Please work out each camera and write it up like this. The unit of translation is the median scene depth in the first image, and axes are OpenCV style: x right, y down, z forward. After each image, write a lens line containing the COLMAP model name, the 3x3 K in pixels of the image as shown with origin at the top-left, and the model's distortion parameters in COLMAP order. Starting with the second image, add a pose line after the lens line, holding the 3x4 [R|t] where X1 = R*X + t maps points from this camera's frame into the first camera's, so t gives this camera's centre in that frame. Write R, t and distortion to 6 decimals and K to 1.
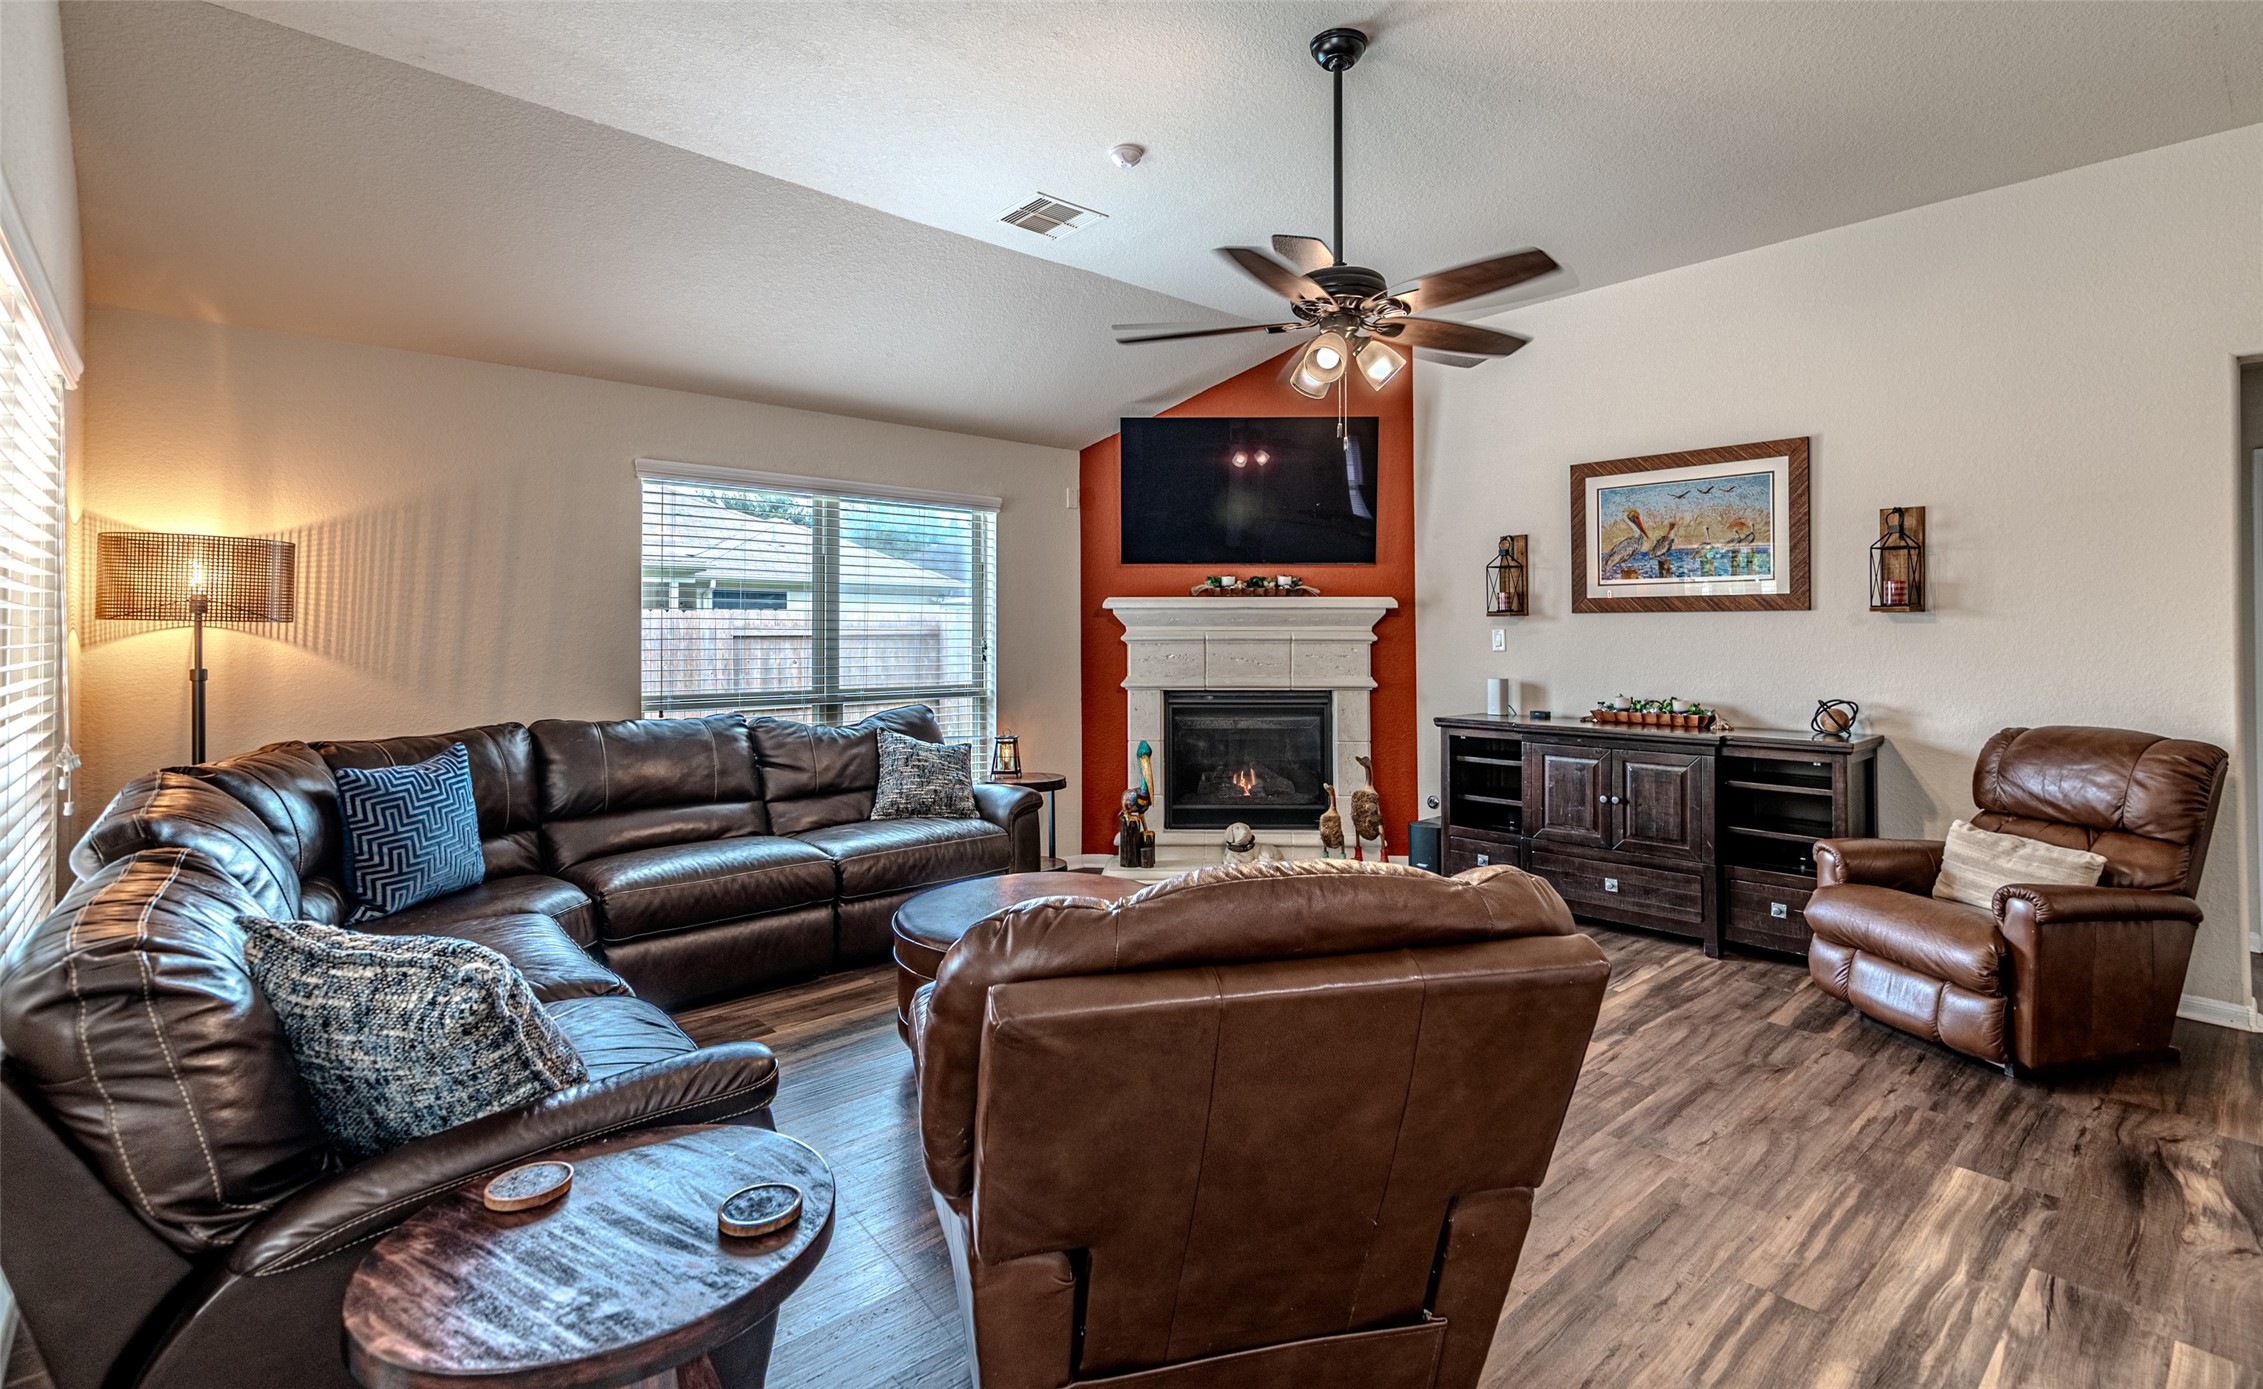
lens RADIAL K [[1045.0, 0, 1165.3], [0, 1045.0, 622.3], [0, 0, 1]] dist [0.013130, -0.000890]
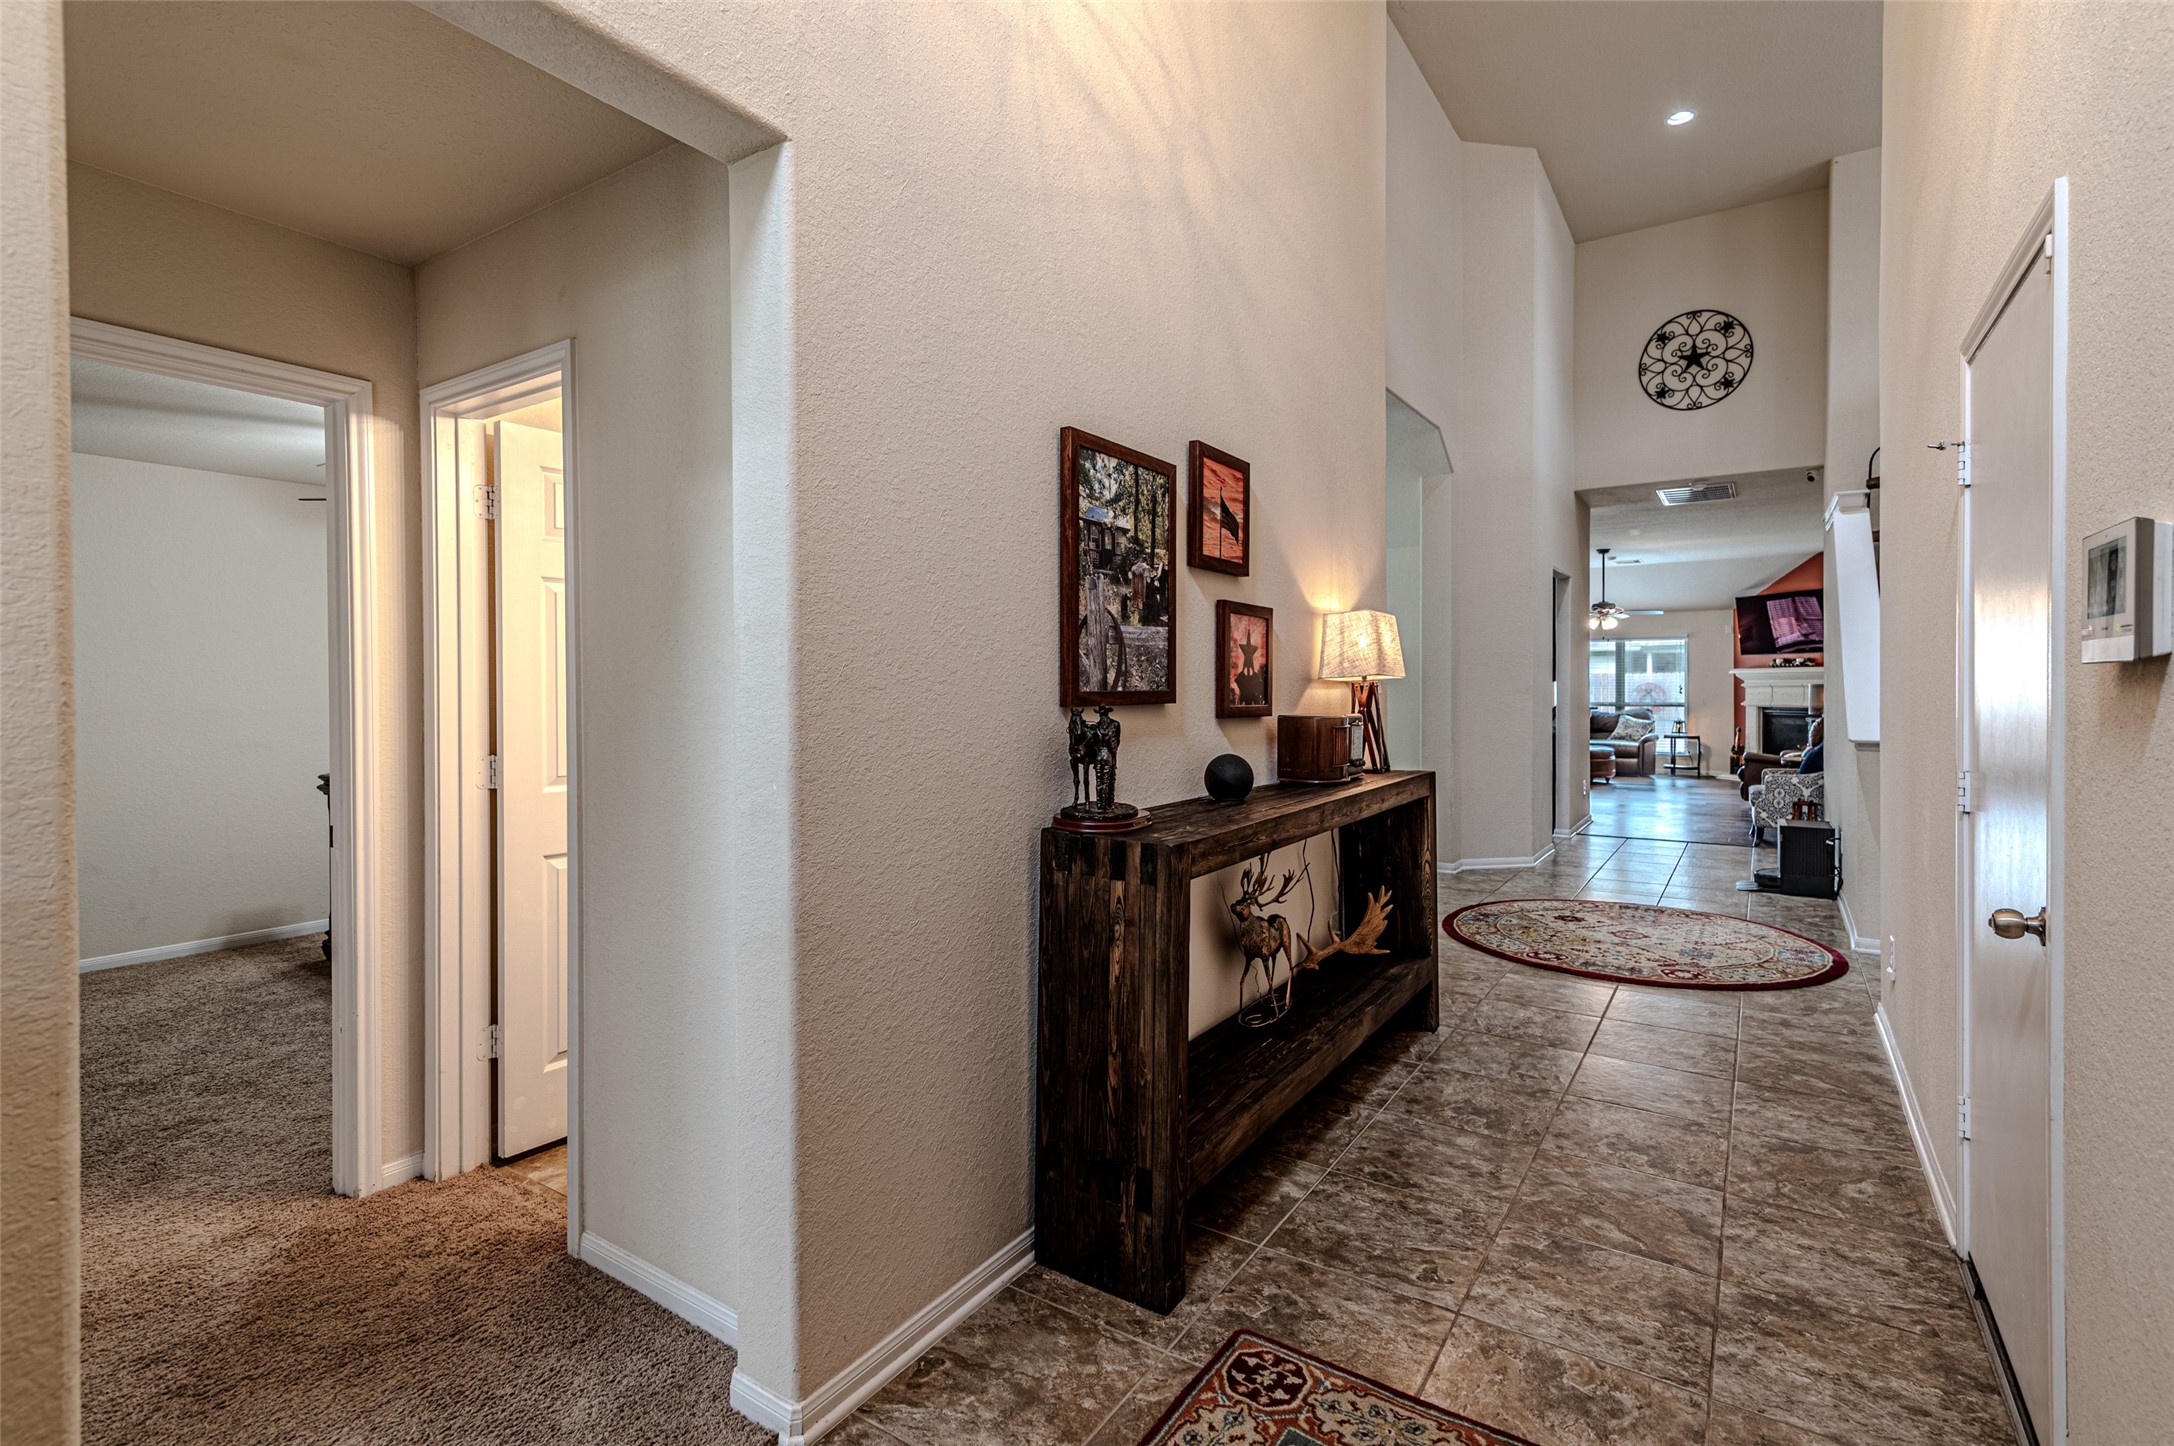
lens RADIAL K [[1000.7, 0, 1093.3], [0, 1000.7, 692.2], [0, 0, 1]] dist [-0.000550, -0.000246]
pose [[0.233702, 0.004909, -0.972296, 2.636930], [0.011956, 0.999897, 0.007922, -0.006960], [0.972235, -0.013476, 0.233619, -1.462694]]
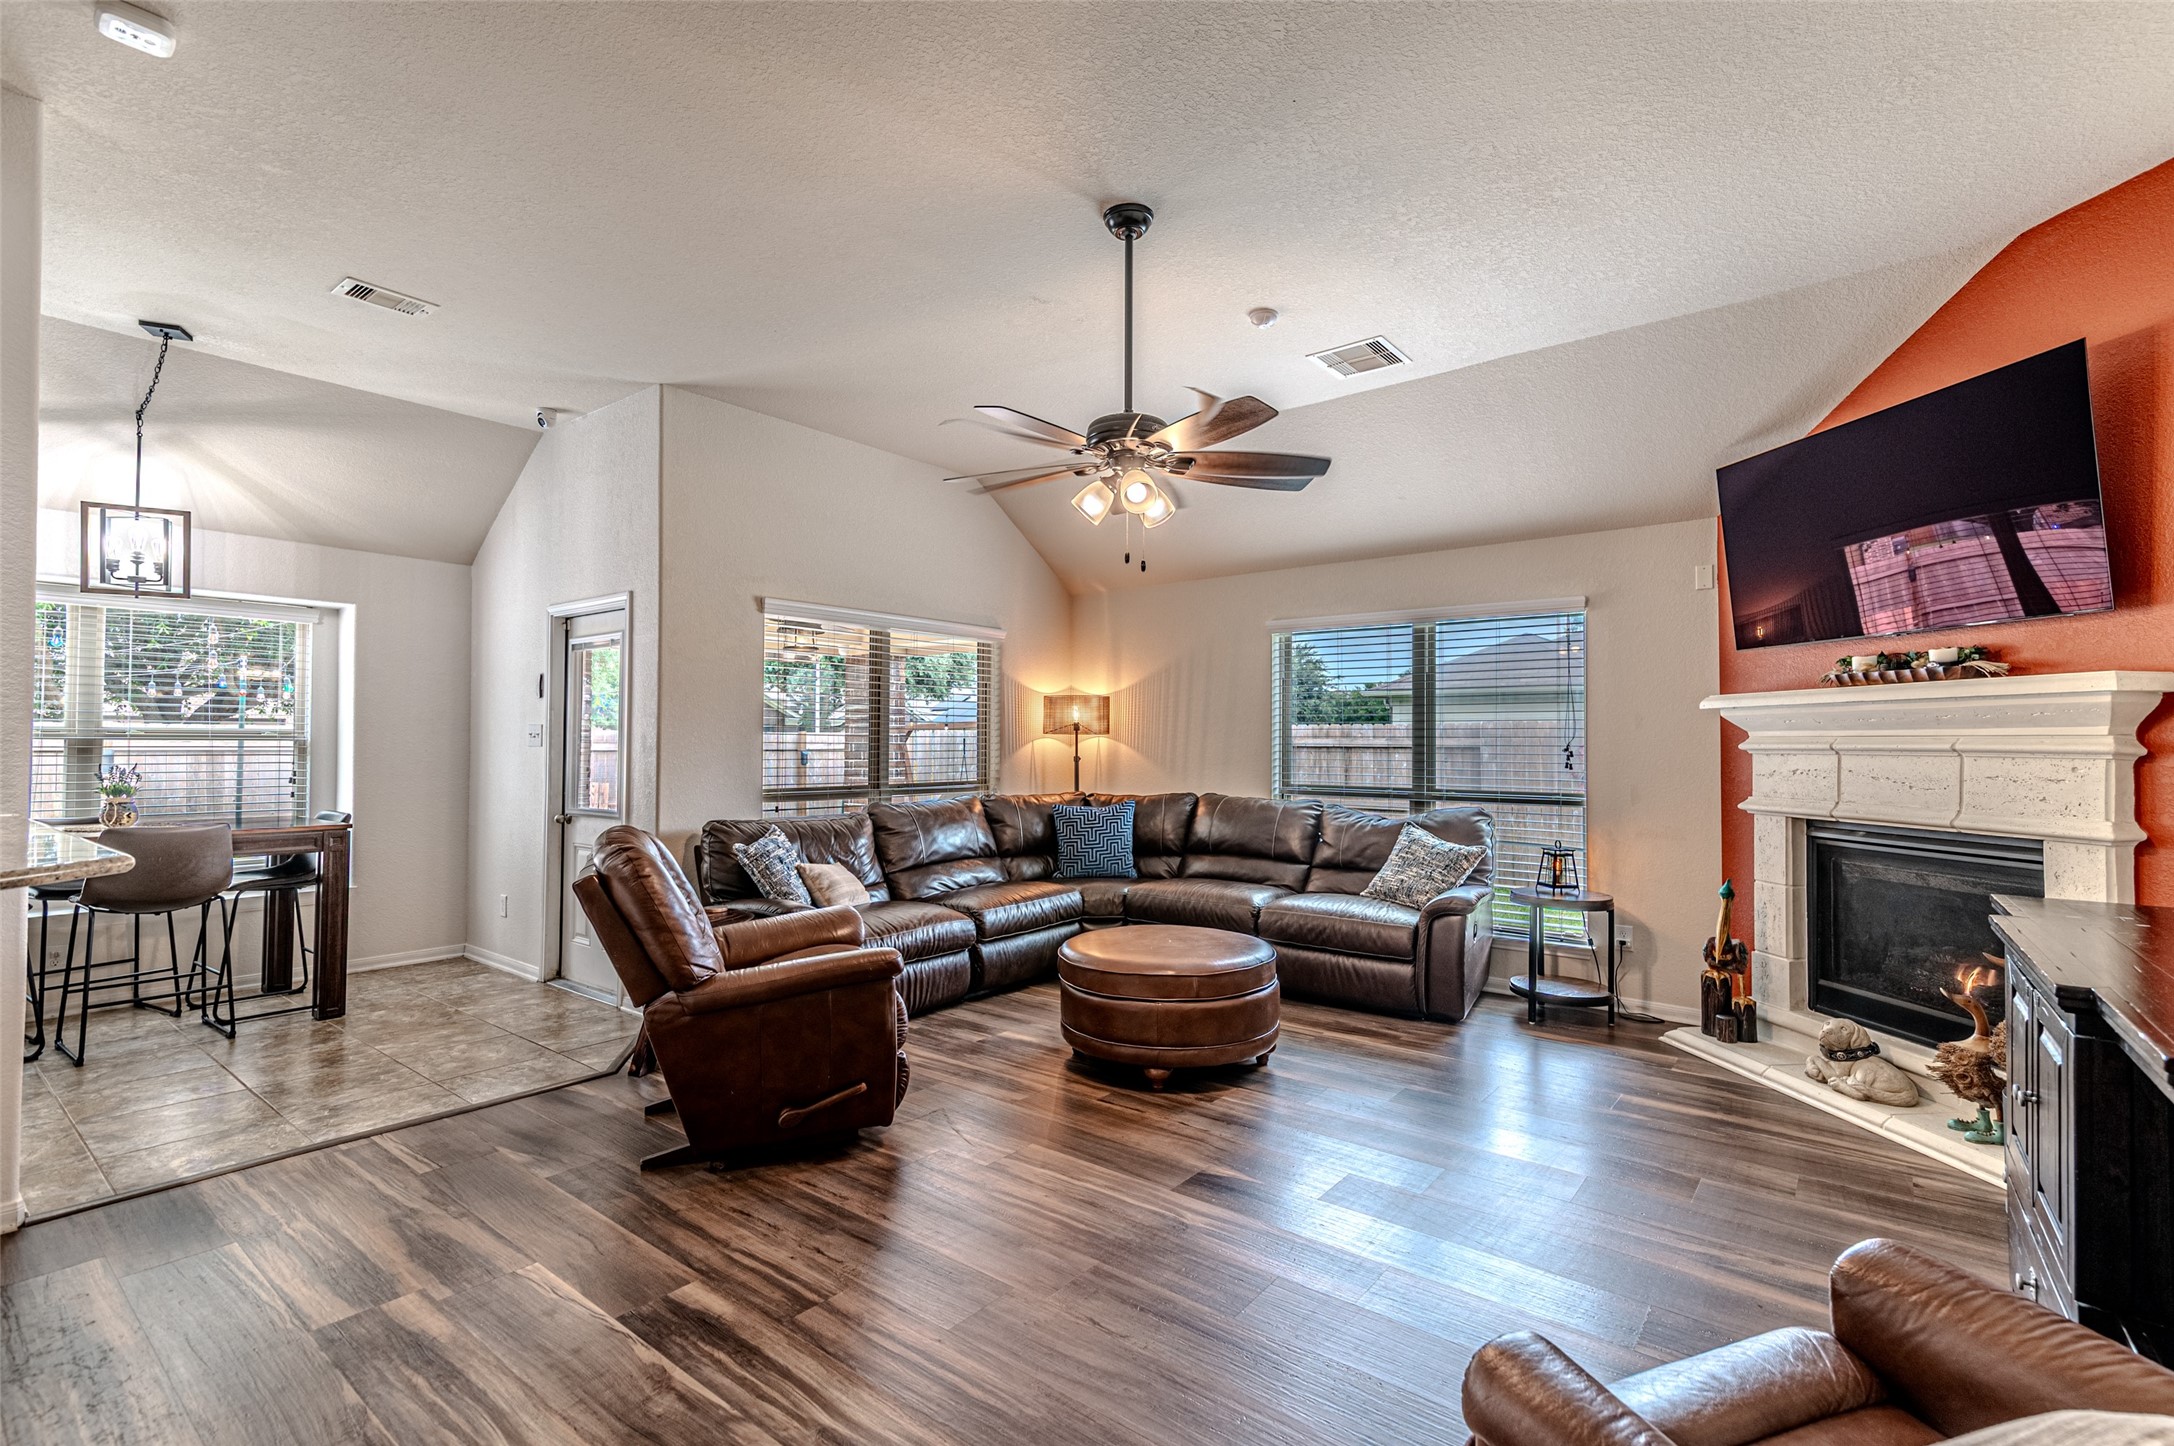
lens RADIAL K [[981.5, 0, 1094.0], [0, 981.5, 723.7], [0, 0, 1]] dist [0.018310, -0.003851]
pose [[0.156522, -0.017618, -0.987517, 0.844942], [0.007690, 0.999832, -0.016619, 0.009487], [0.987644, -0.004993, 0.156631, 0.557829]]
